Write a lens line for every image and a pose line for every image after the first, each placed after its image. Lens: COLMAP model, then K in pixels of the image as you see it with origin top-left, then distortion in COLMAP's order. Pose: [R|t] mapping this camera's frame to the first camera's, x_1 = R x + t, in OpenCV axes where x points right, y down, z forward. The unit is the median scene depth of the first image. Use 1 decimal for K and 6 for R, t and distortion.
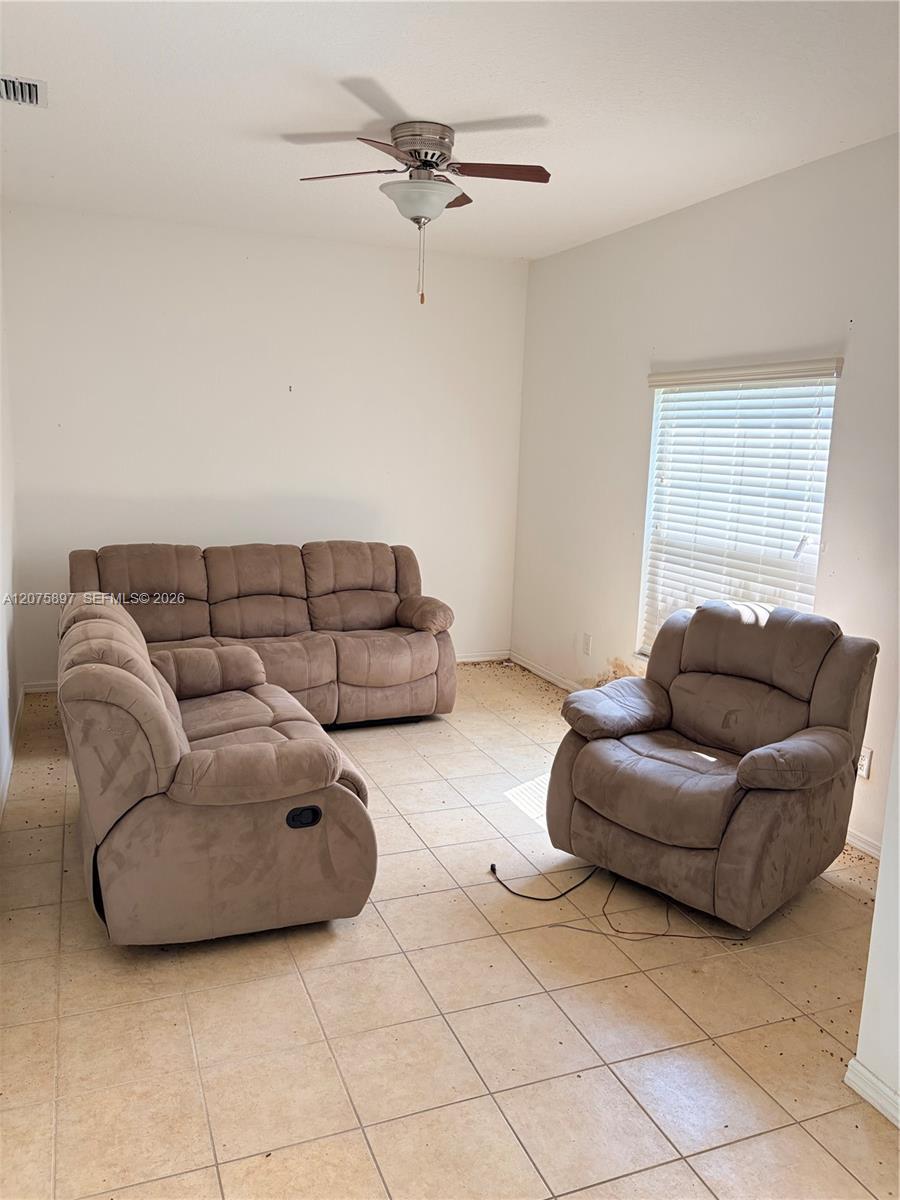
lens RADIAL K [[919.4, 0, 447.9], [0, 919.4, 597.6], [0, 0, 1]] dist [-0.012633, -0.003621]
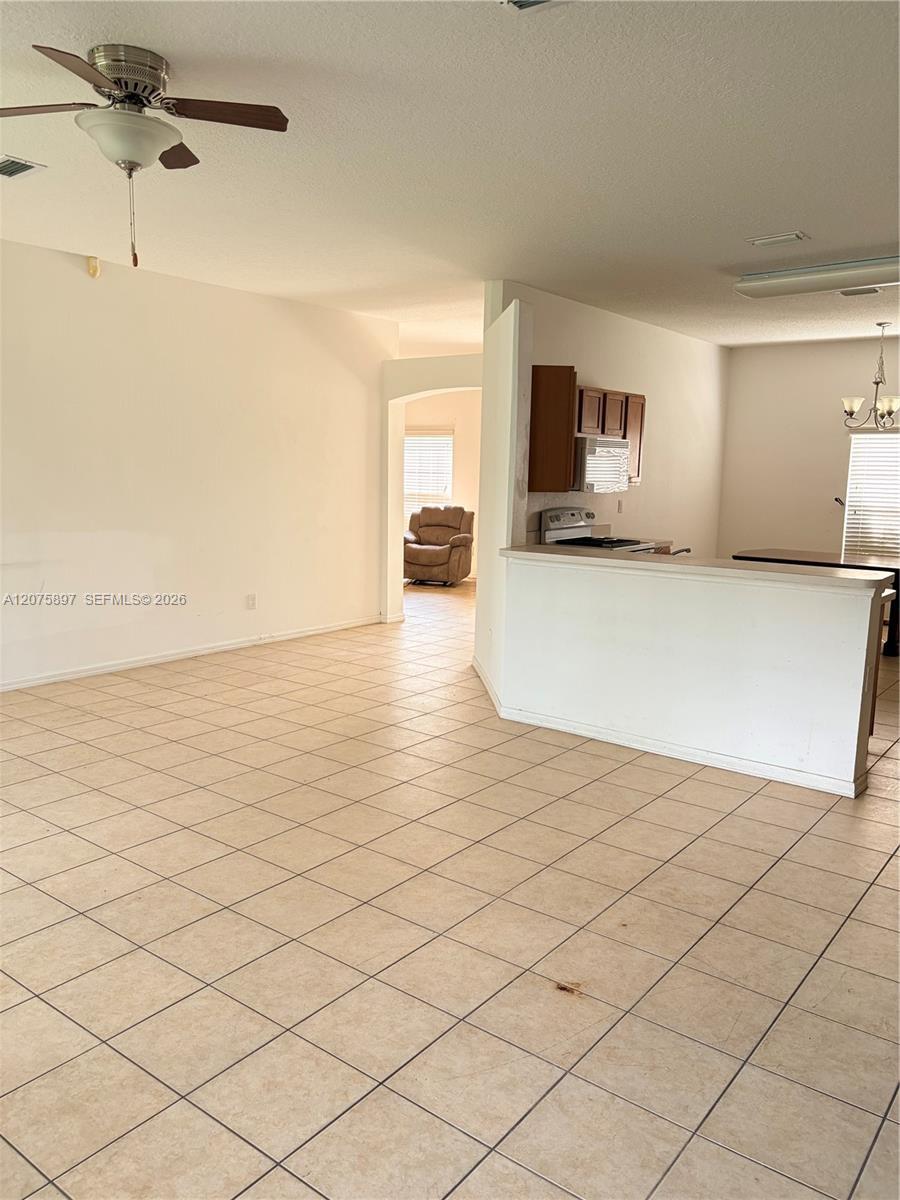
lens RADIAL K [[919.4, 0, 448.9], [0, 919.4, 601.2], [0, 0, 1]] dist [-0.012633, -0.003621]
pose [[0.860345, -0.095298, 0.500724, -1.404889], [0.096767, 0.995039, 0.023111, 0.296086], [-0.500442, 0.028570, 0.865298, -1.987684]]
